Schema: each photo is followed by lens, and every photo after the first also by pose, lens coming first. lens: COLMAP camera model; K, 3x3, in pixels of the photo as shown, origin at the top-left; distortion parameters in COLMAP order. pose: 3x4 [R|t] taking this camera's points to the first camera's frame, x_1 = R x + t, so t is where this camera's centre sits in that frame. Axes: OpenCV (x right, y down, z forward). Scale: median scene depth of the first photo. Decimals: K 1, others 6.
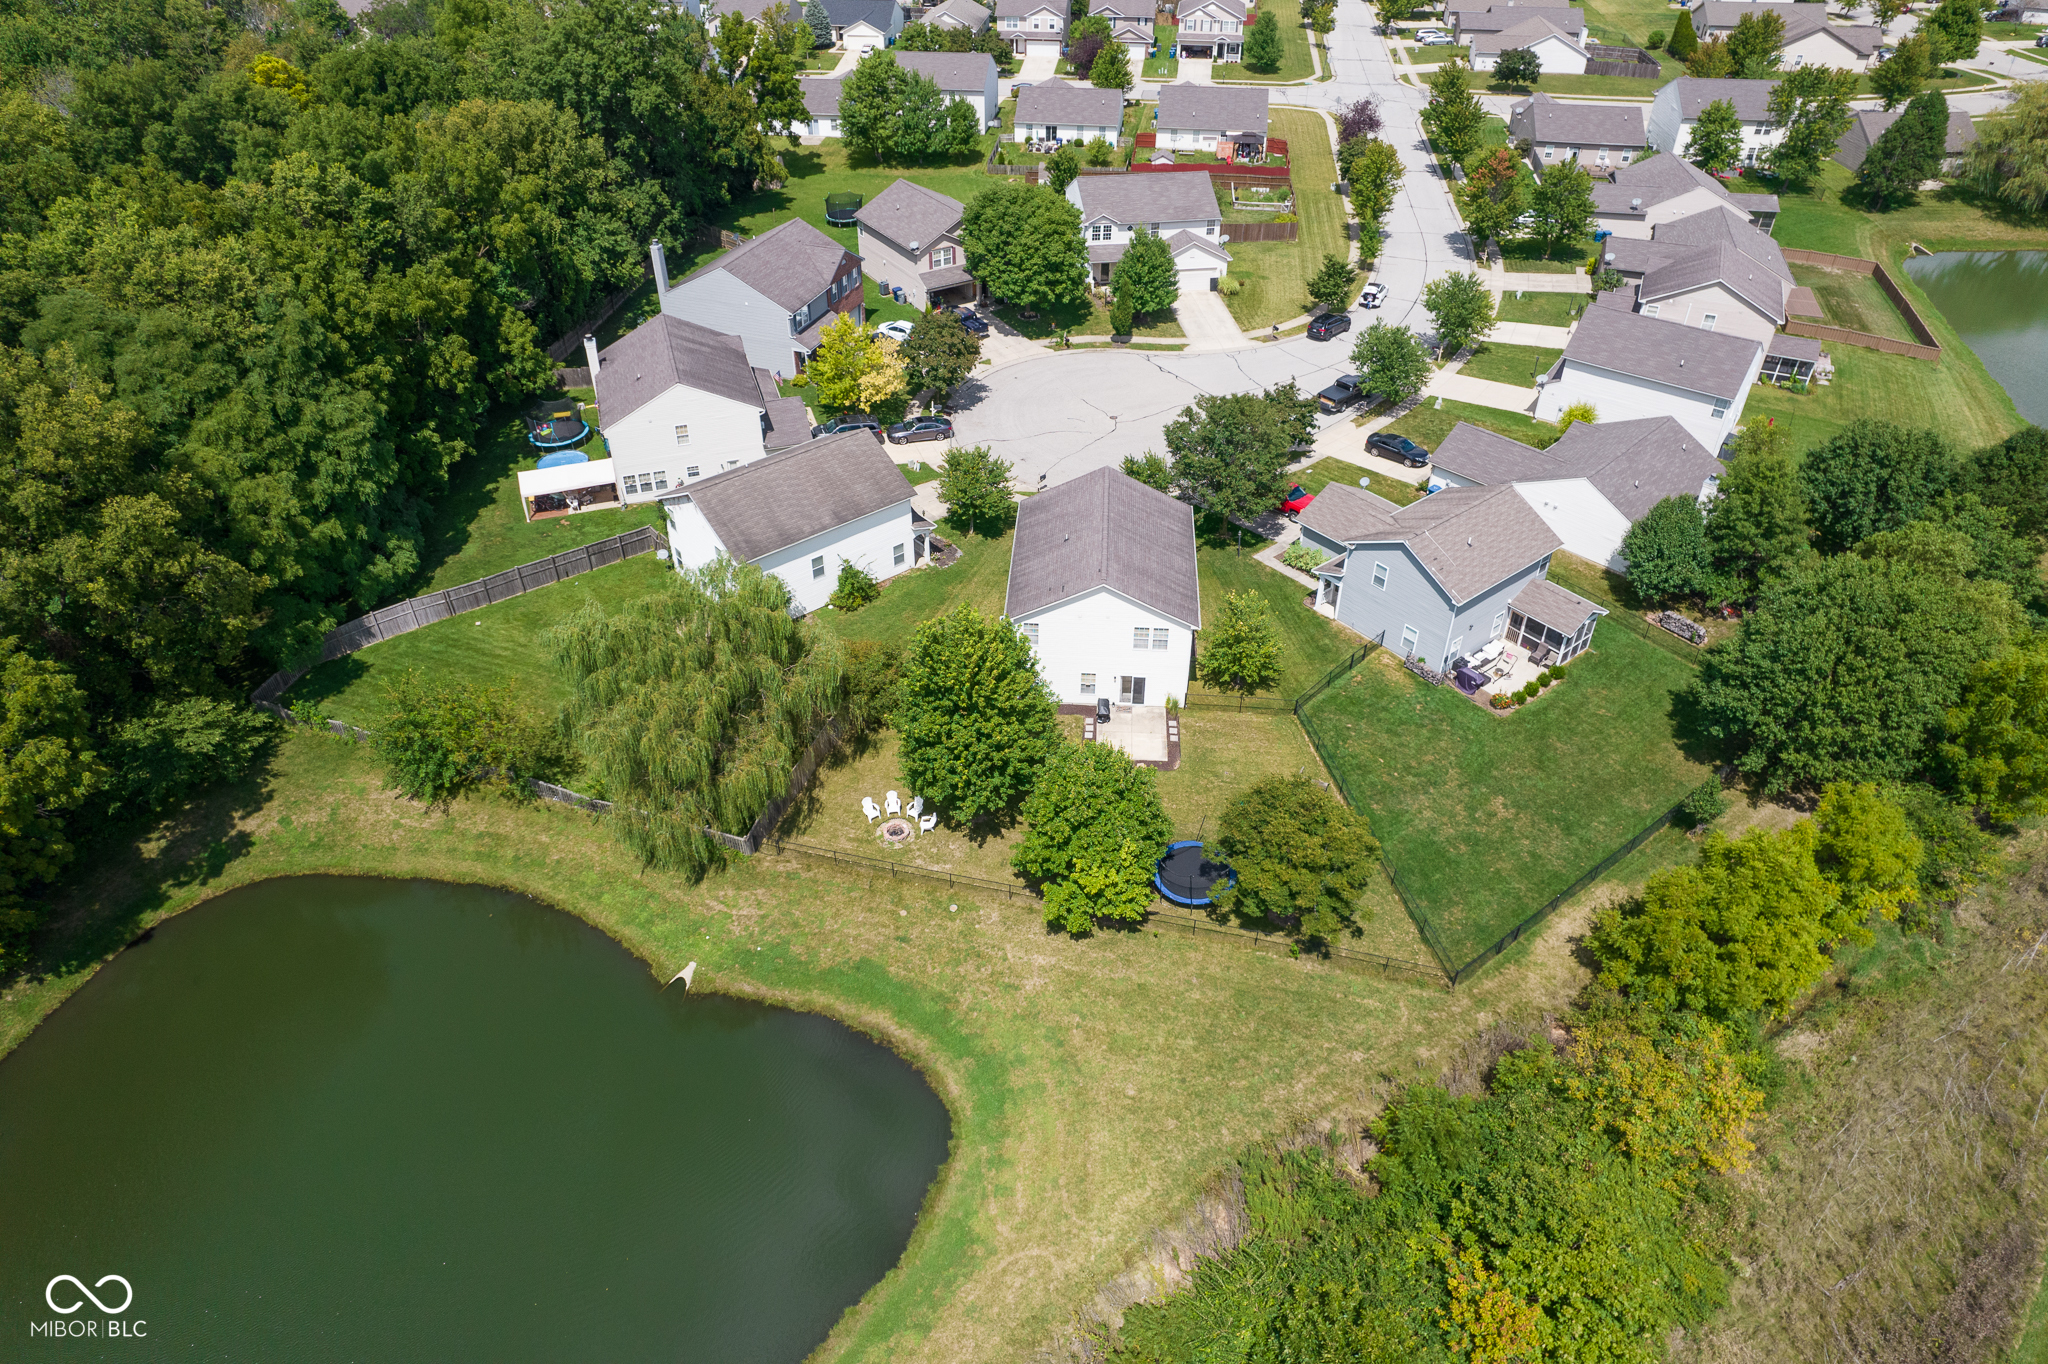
lens RADIAL K [[1310.1, 0, 1027.8], [0, 1310.1, 690.9], [0, 0, 1]] dist [-0.064834, 0.051083]
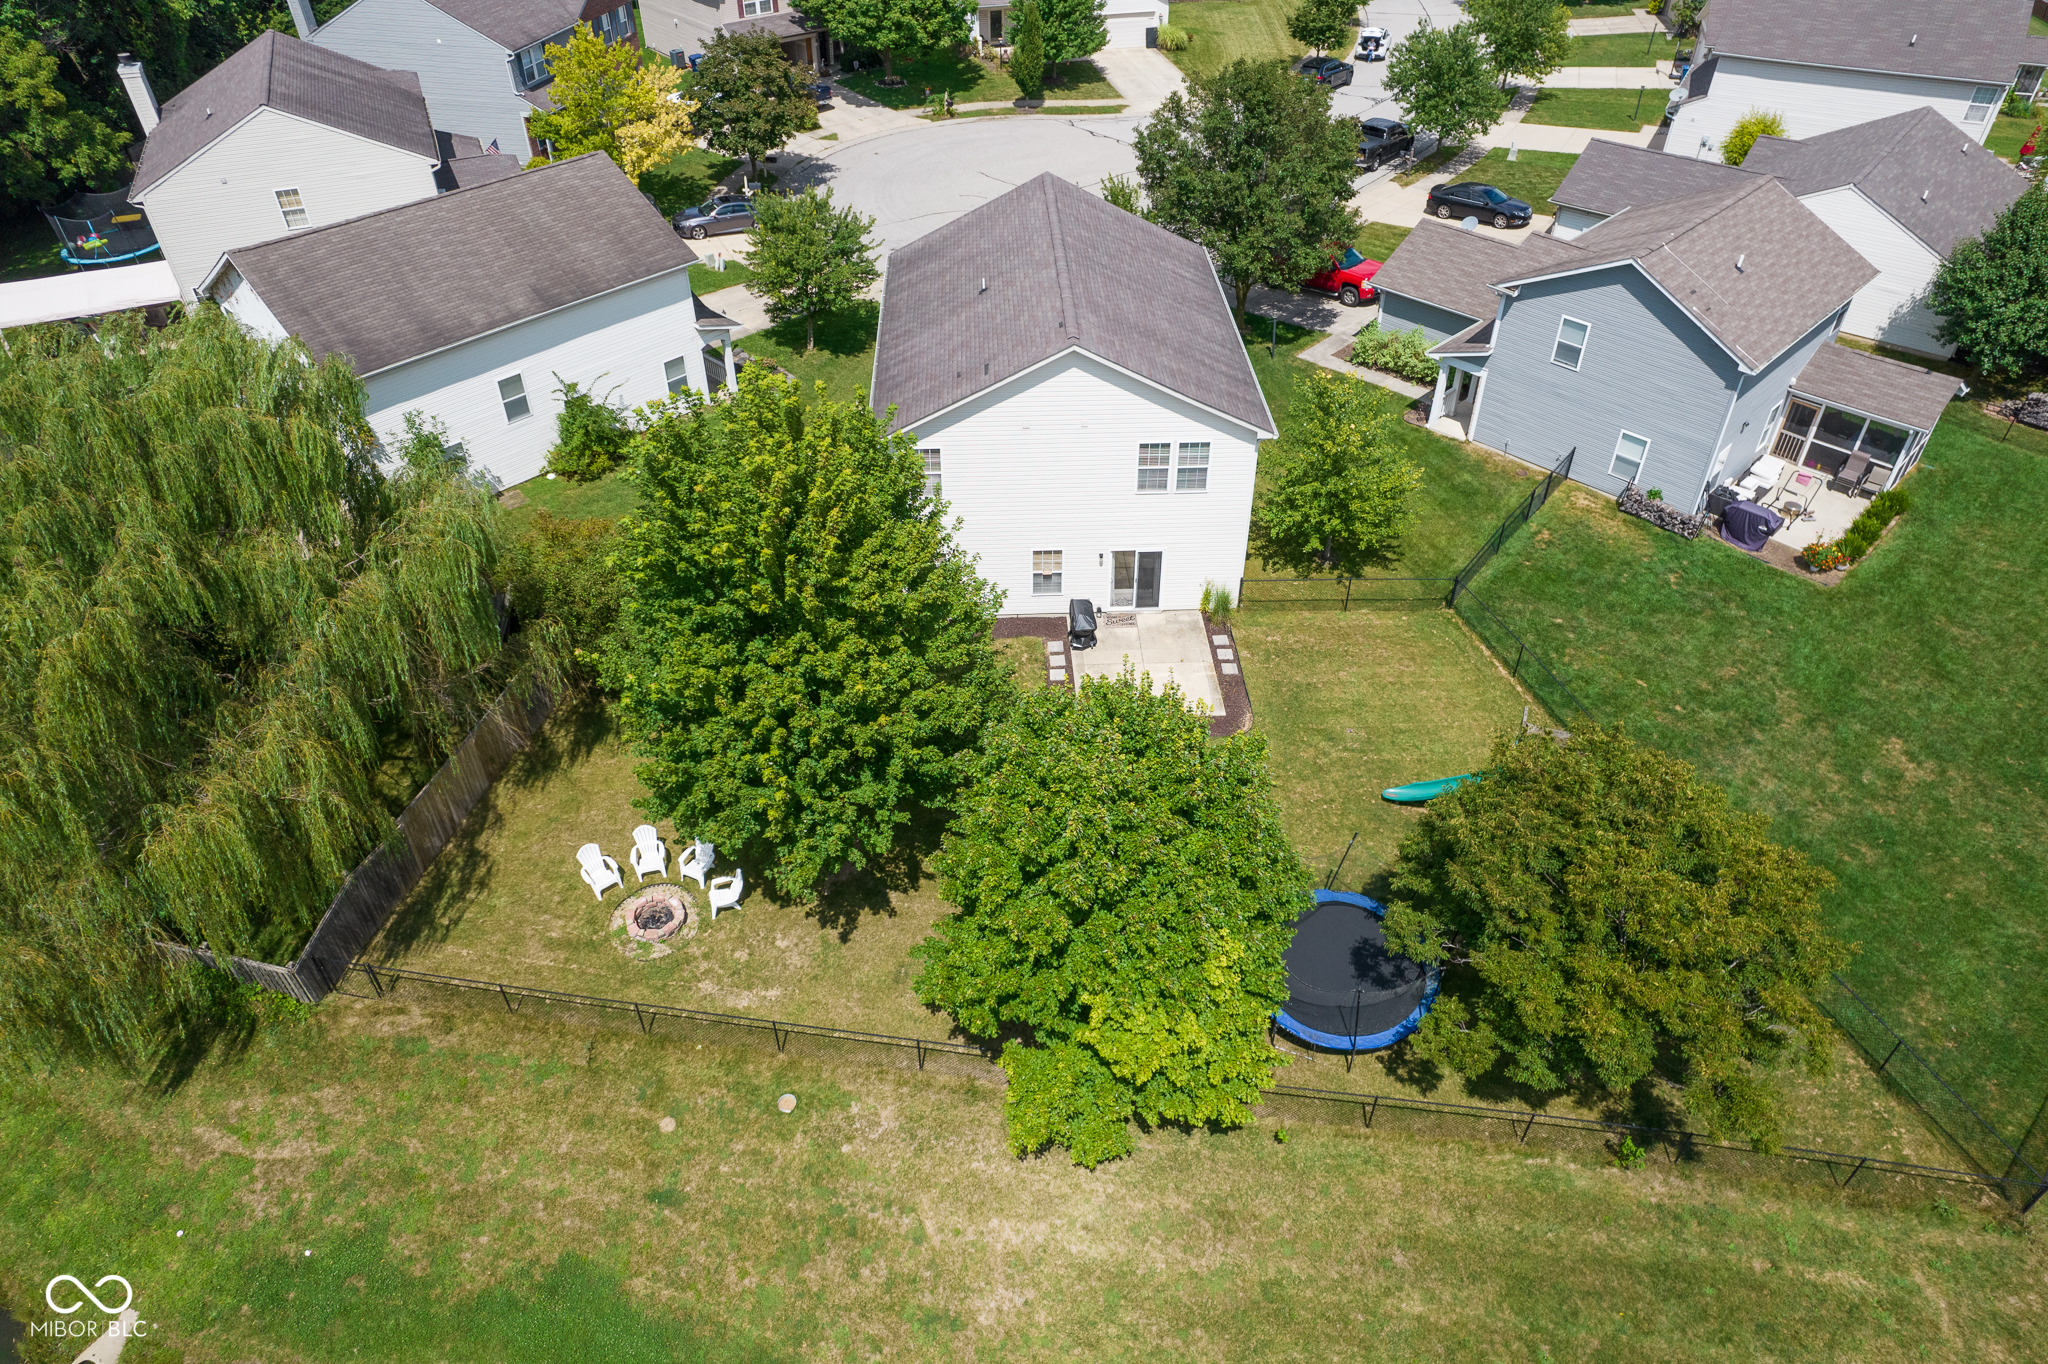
lens RADIAL K [[1310.1, 0, 1029.2], [0, 1310.1, 687.7], [0, 0, 1]] dist [-0.064834, 0.051083]
pose [[0.994621, -0.071635, 0.074812, -0.001151], [0.069605, 0.997141, 0.029394, 0.022965], [-0.076704, -0.024029, 0.996764, 0.500664]]
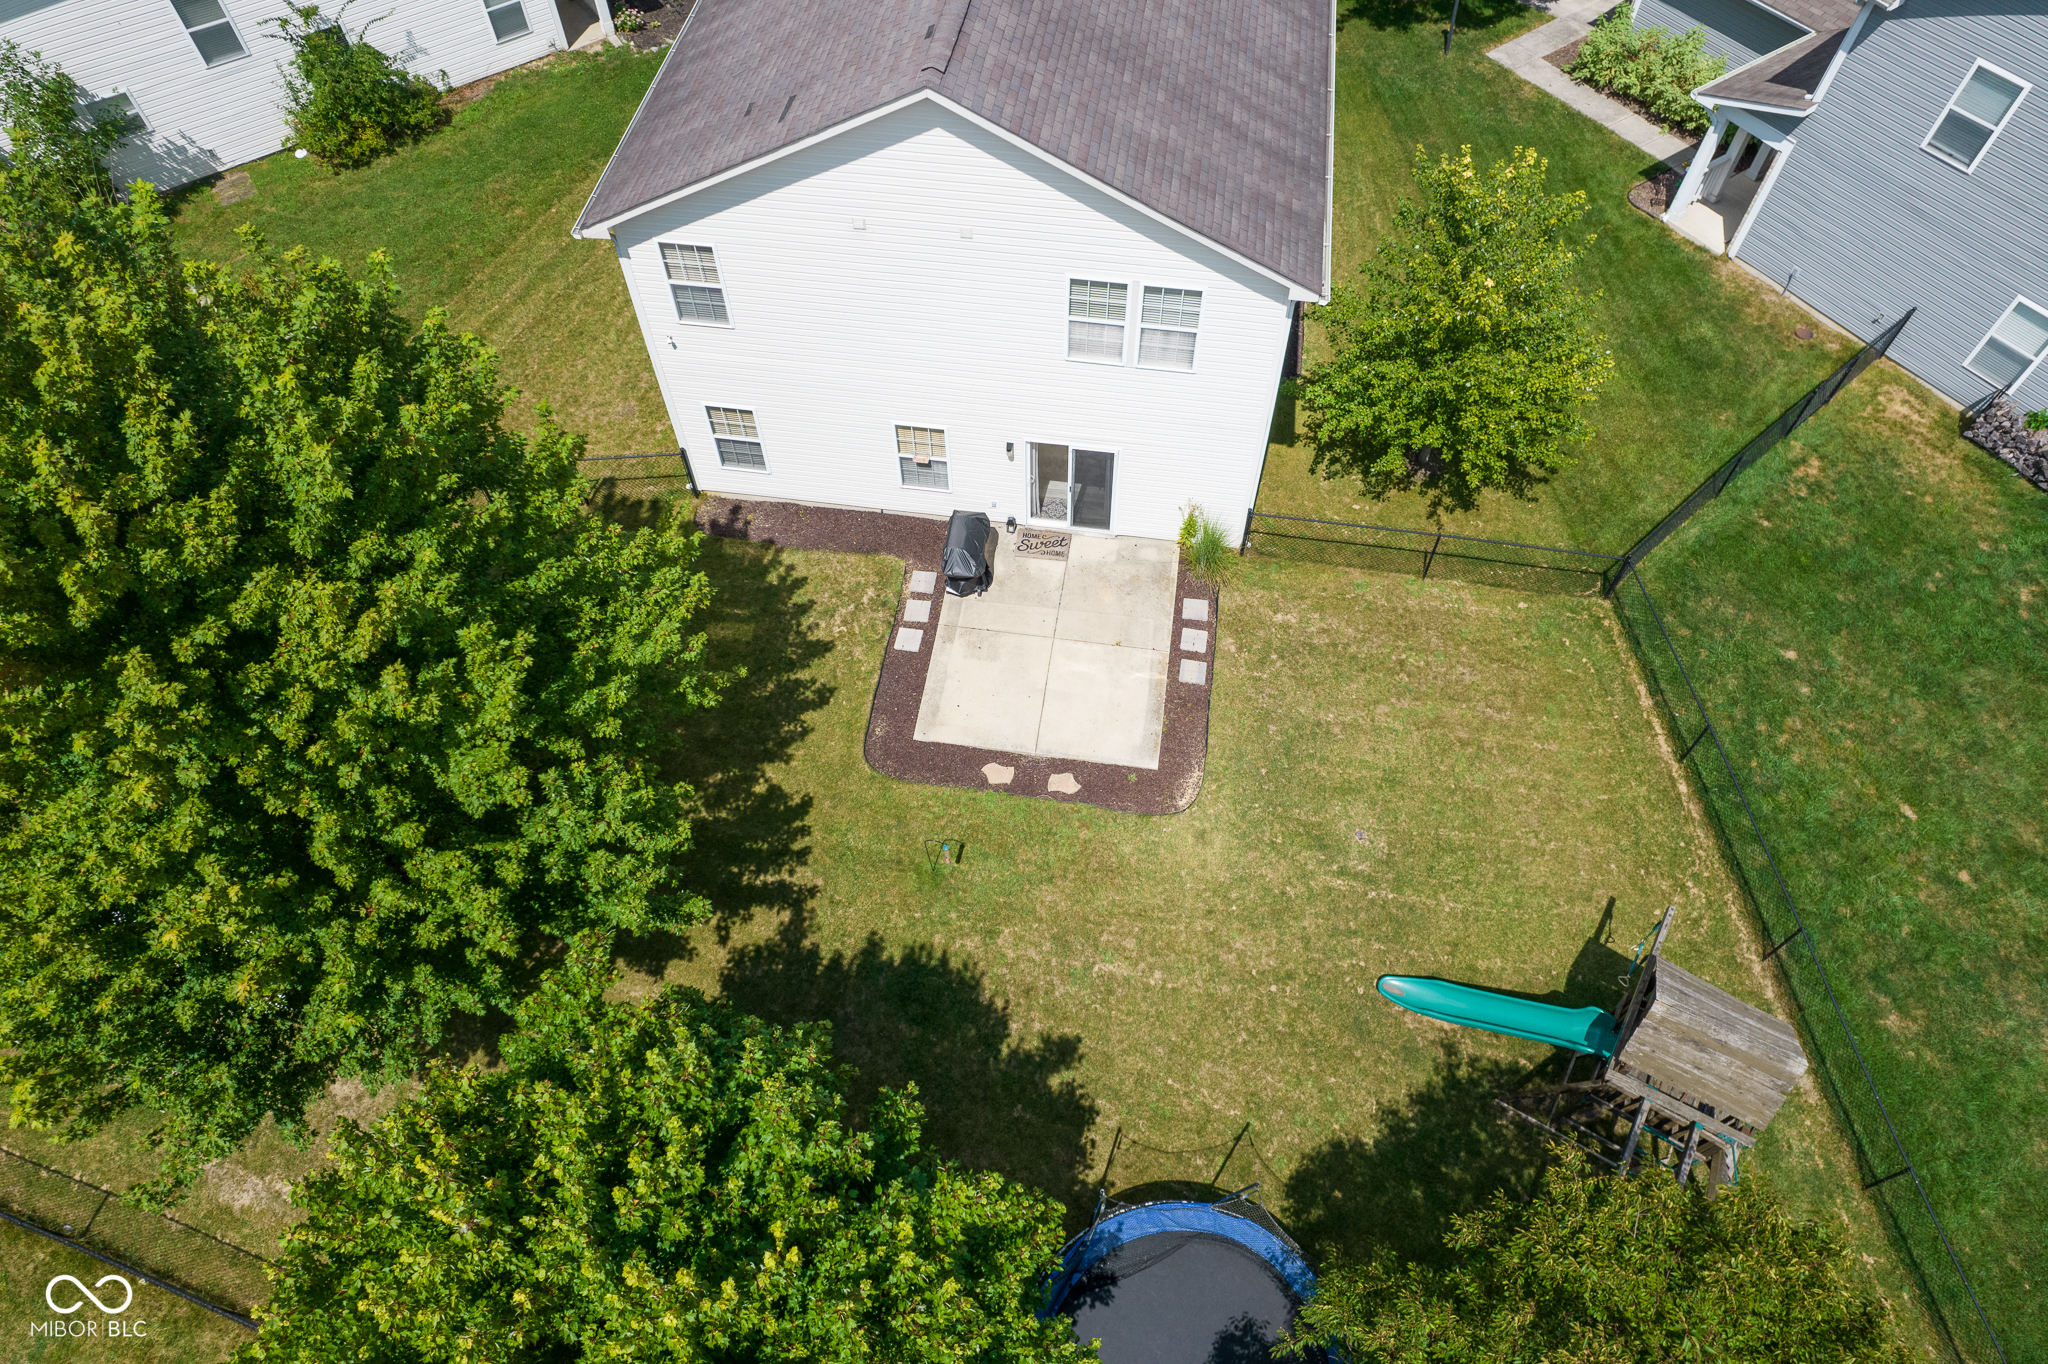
lens RADIAL K [[1310.1, 0, 1024.0], [0, 1310.1, 690.3], [0, 0, 1]] dist [-0.064834, 0.051083]
pose [[0.996448, 0.065149, -0.053350, 0.087870], [-0.044904, 0.947082, 0.317834, -0.050603], [0.071233, -0.314310, 0.946644, 0.700589]]
